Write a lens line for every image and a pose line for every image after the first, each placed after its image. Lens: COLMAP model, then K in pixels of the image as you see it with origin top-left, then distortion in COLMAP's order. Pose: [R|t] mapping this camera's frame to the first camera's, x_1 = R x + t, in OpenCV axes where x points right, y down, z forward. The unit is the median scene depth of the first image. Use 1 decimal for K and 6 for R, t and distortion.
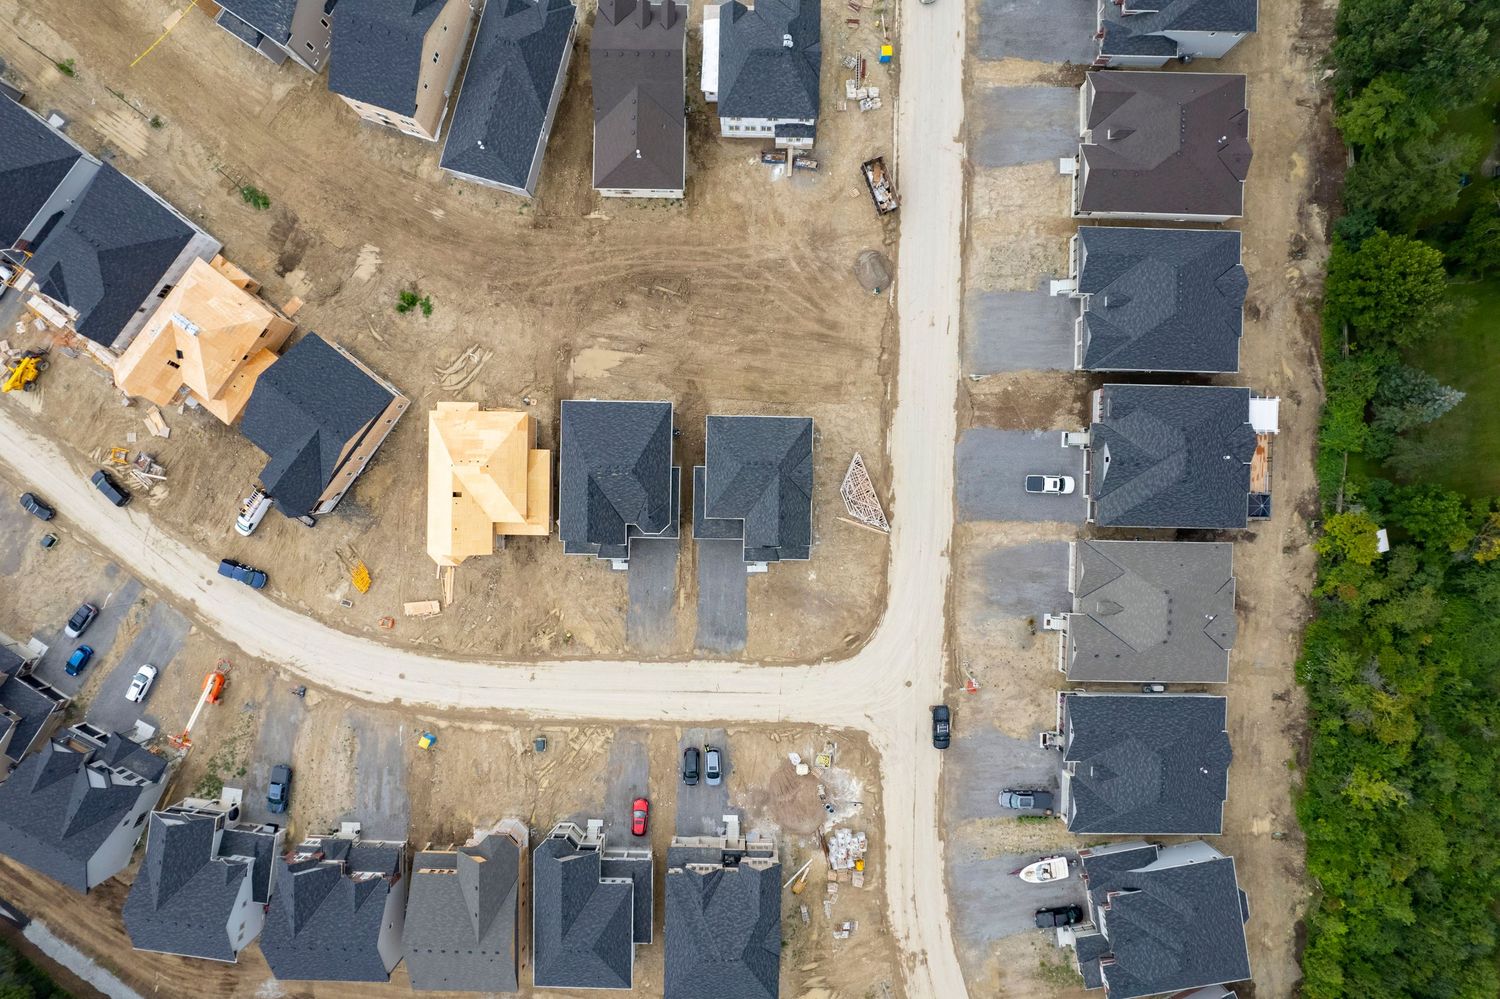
lens RADIAL K [[947.1, 0, 750.9], [0, 947.1, 501.9], [0, 0, 1]] dist [-0.058715, 0.029104]
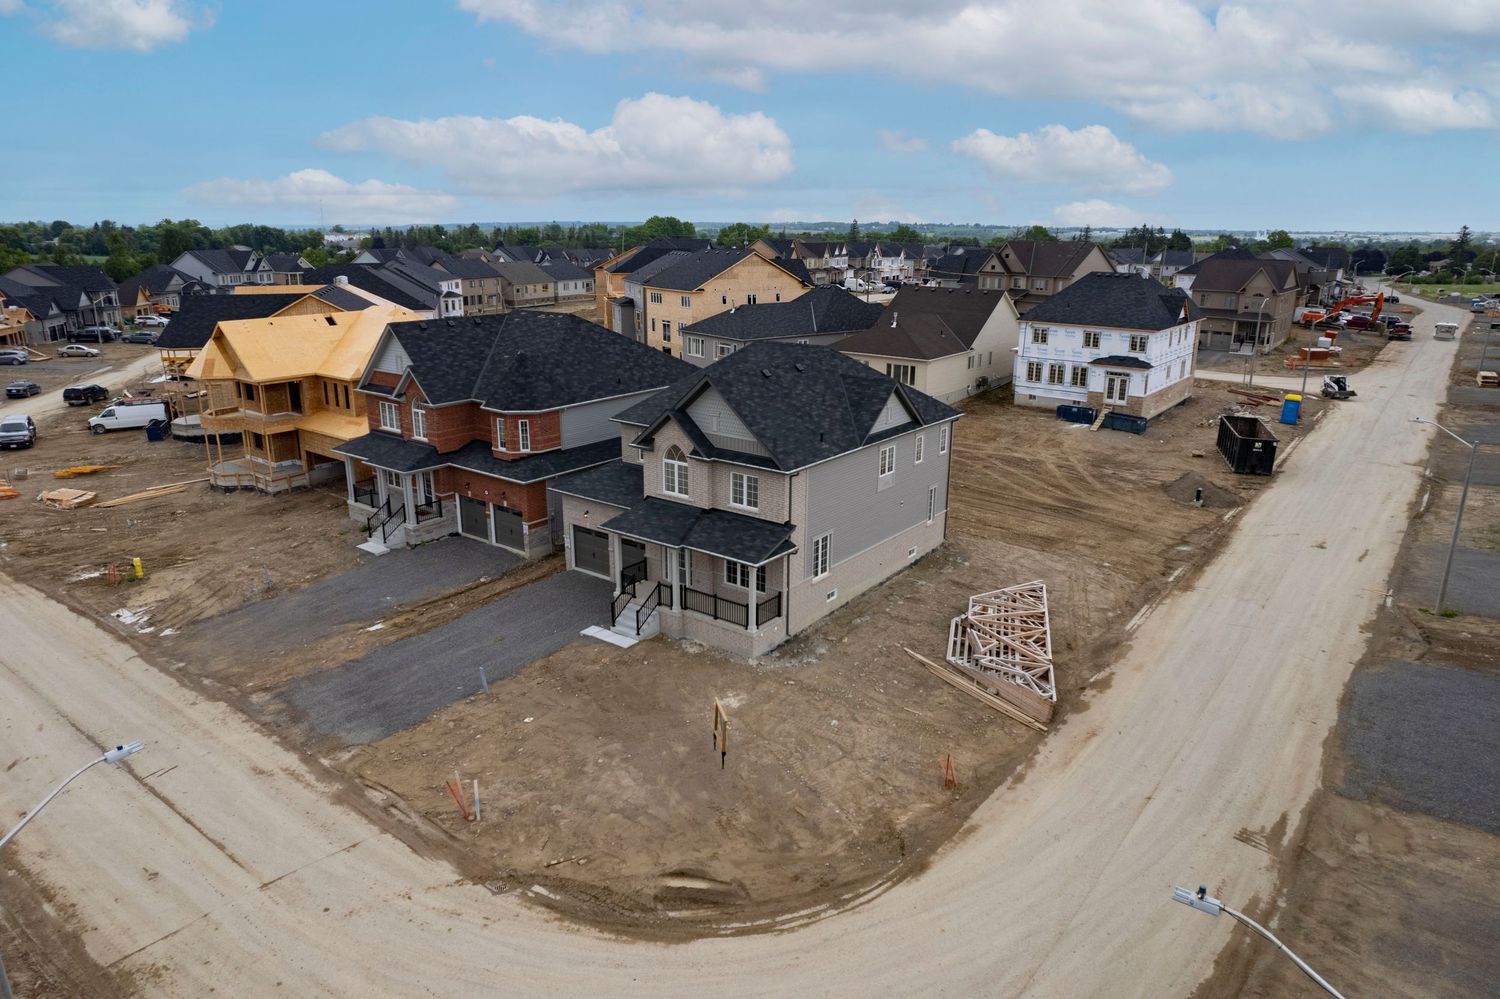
lens RADIAL K [[960.8, 0, 752.0], [0, 960.8, 501.7], [0, 0, 1]] dist [-0.084241, 0.077300]
pose [[0.804520, 0.171972, -0.568483, 0.223064], [-0.593636, 0.202968, -0.778717, 0.286095], [-0.018534, 0.963966, 0.265381, 0.870694]]
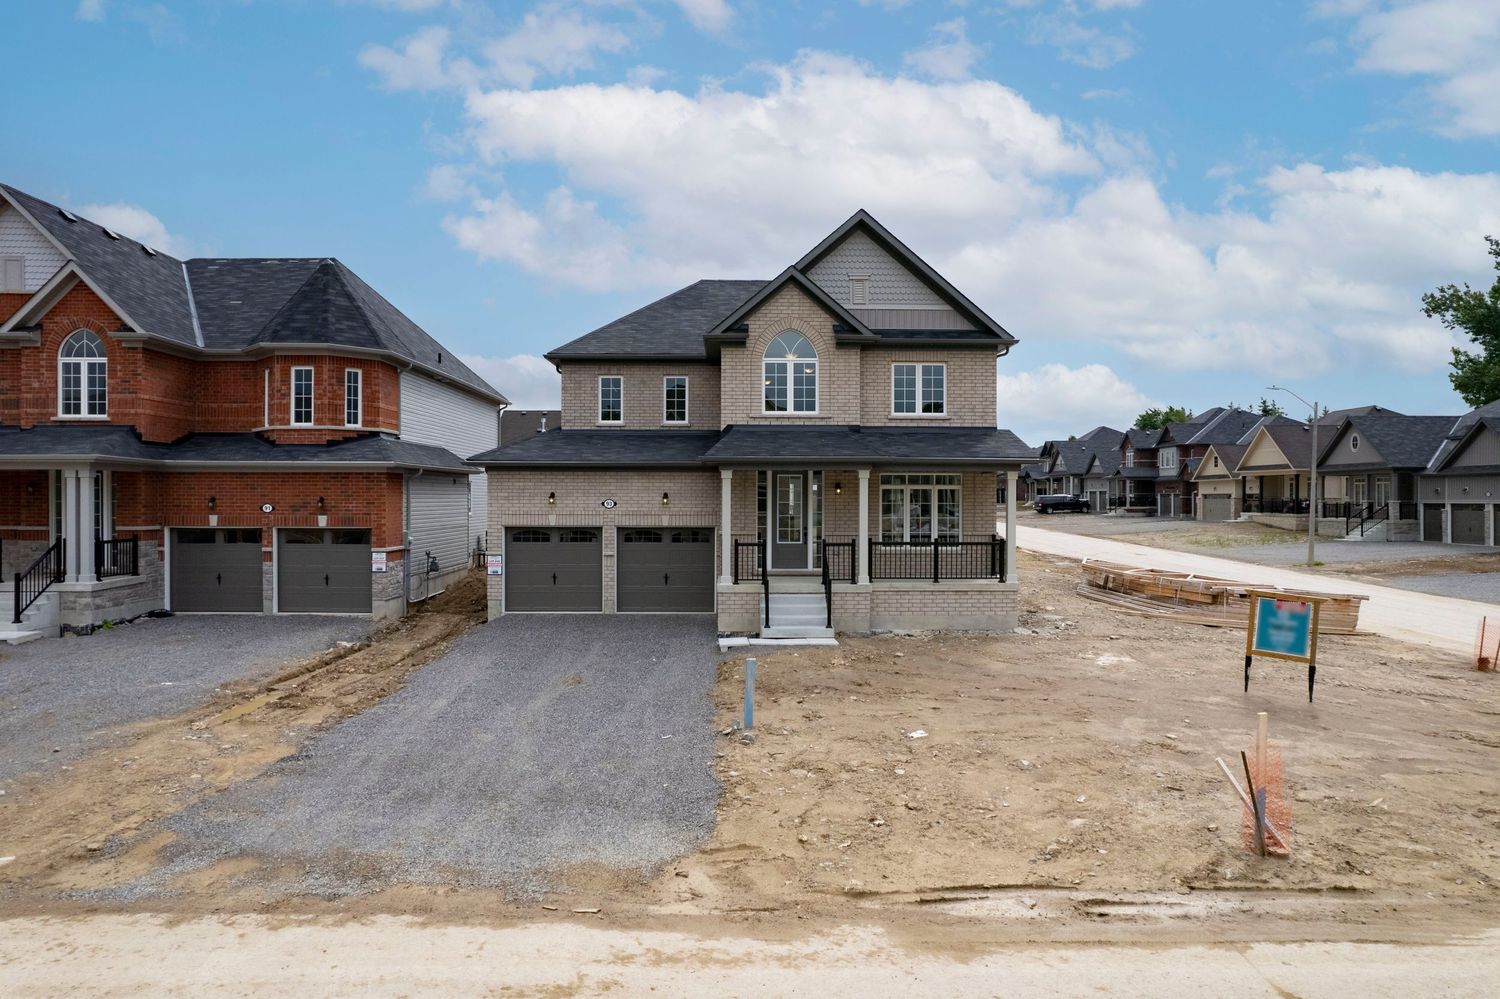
lens RADIAL K [[960.8, 0, 752.0], [0, 960.8, 501.7], [0, 0, 1]] dist [-0.084241, 0.077300]
pose [[0.999309, 0.003982, 0.036945, -0.004469], [0.036997, -0.013829, -0.999220, 0.244771], [-0.003468, 0.999896, -0.013966, 0.979250]]
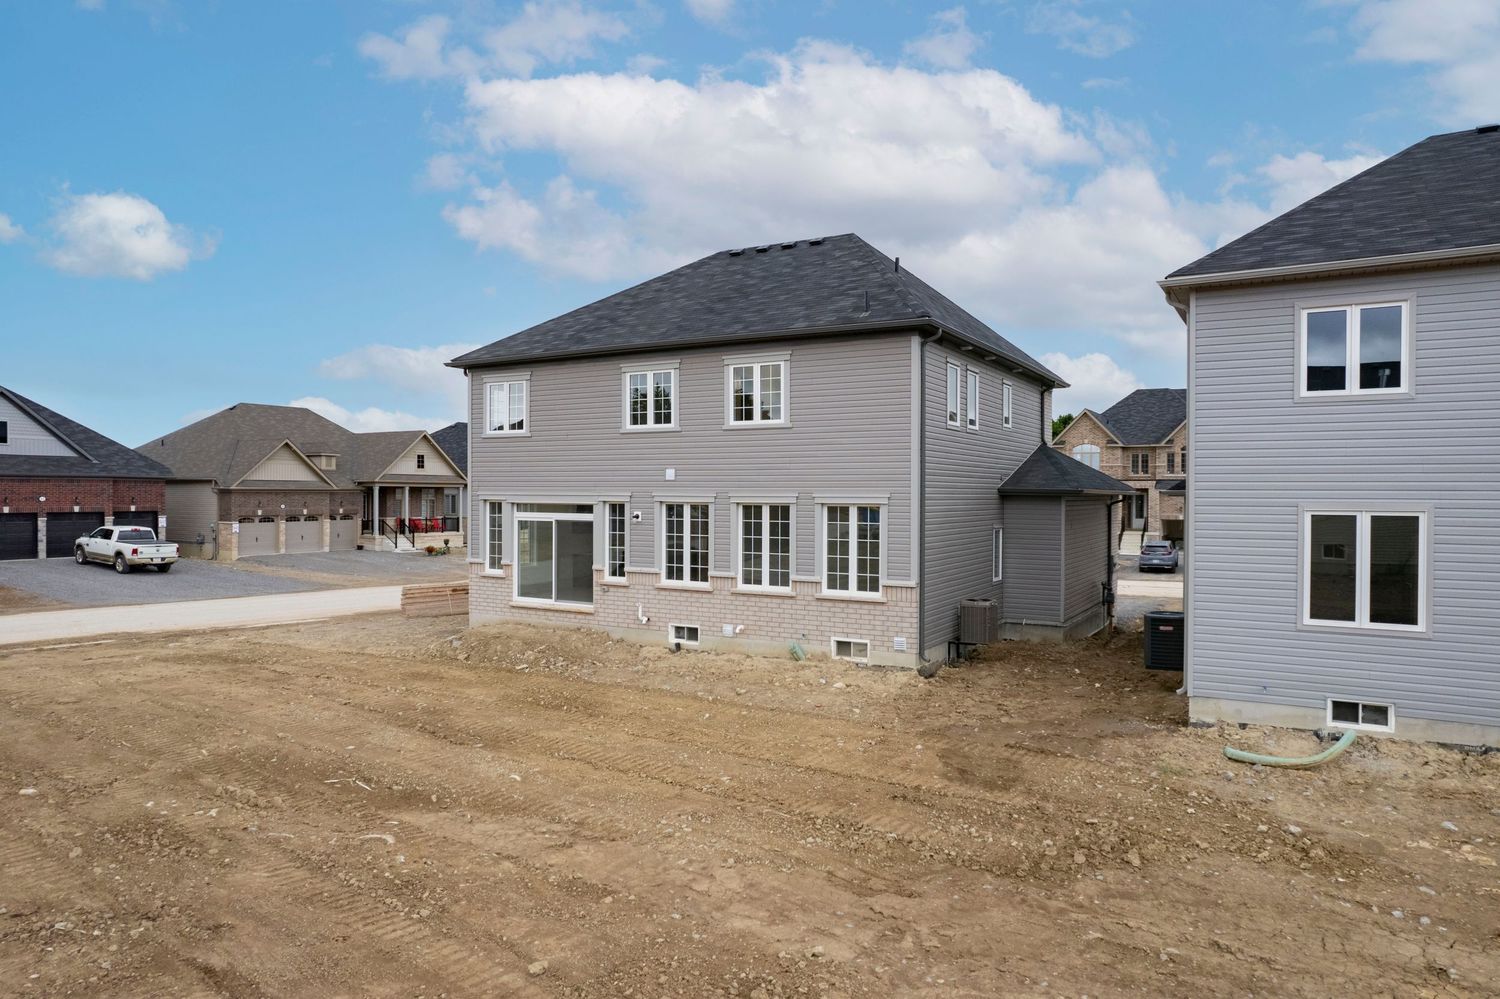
lens RADIAL K [[960.8, 0, 752.0], [0, 960.8, 501.7], [0, 0, 1]] dist [-0.084241, 0.077300]
pose [[-0.874647, -0.007205, 0.484706, -0.090913], [0.484725, -0.024928, 0.874311, -0.227692], [0.005783, 0.999663, 0.025296, 0.963627]]
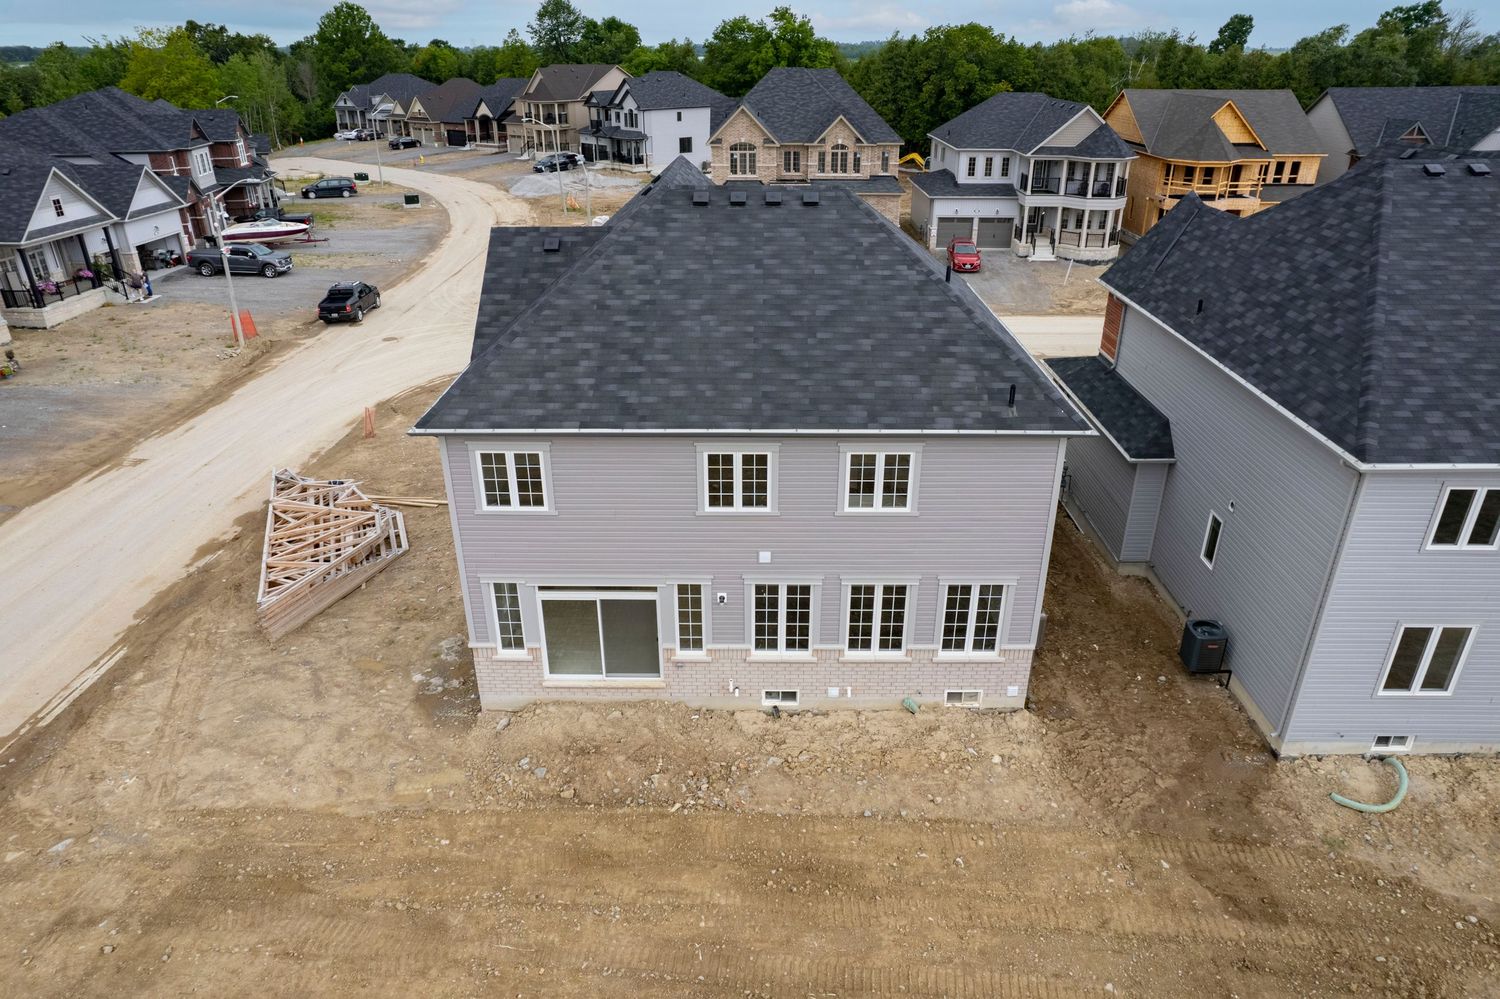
lens RADIAL K [[960.8, 0, 752.0], [0, 960.8, 501.7], [0, 0, 1]] dist [-0.084241, 0.077300]
pose [[-0.999952, 0.005183, -0.008339, 0.010415], [-0.009779, -0.449371, 0.893292, -0.220318], [0.000882, 0.893330, 0.449400, 0.882969]]
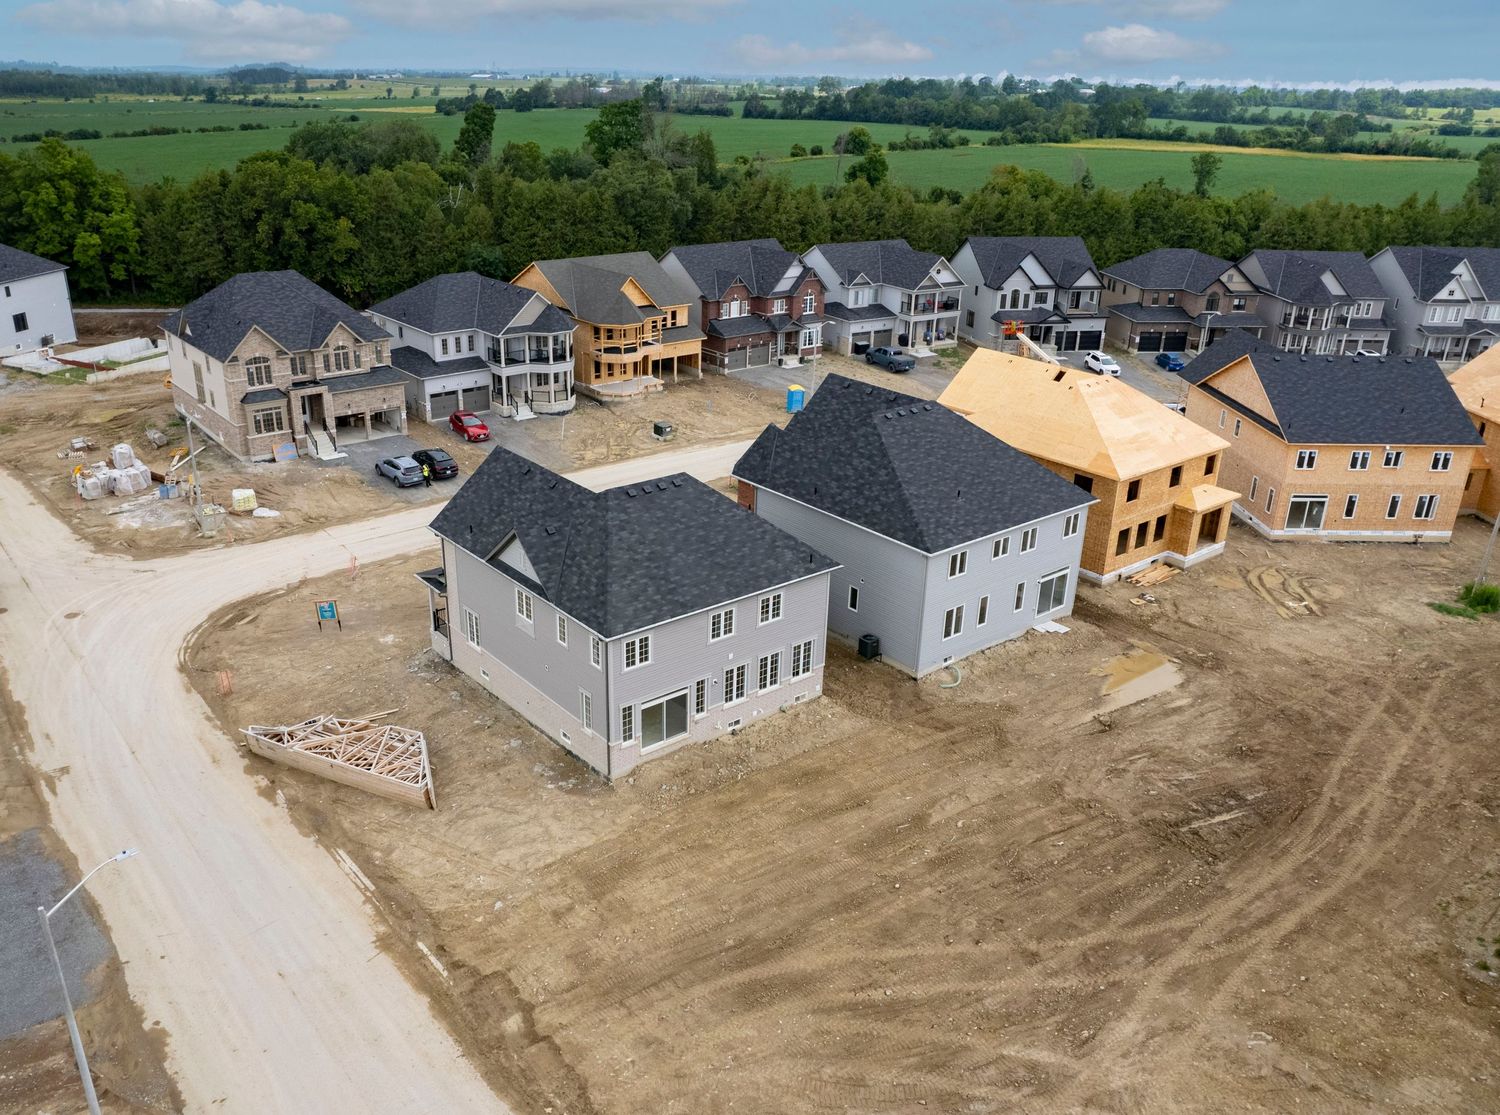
lens RADIAL K [[1189.5, 0, 709.1], [0, 1189.5, 578.2], [0, 0, 1]] dist [-0.049784, 0.005074]
pose [[-0.771326, 0.239896, -0.589496, 0.256664], [-0.635810, -0.331664, 0.696954, -0.363805], [-0.028318, 0.912386, 0.408349, 0.764164]]
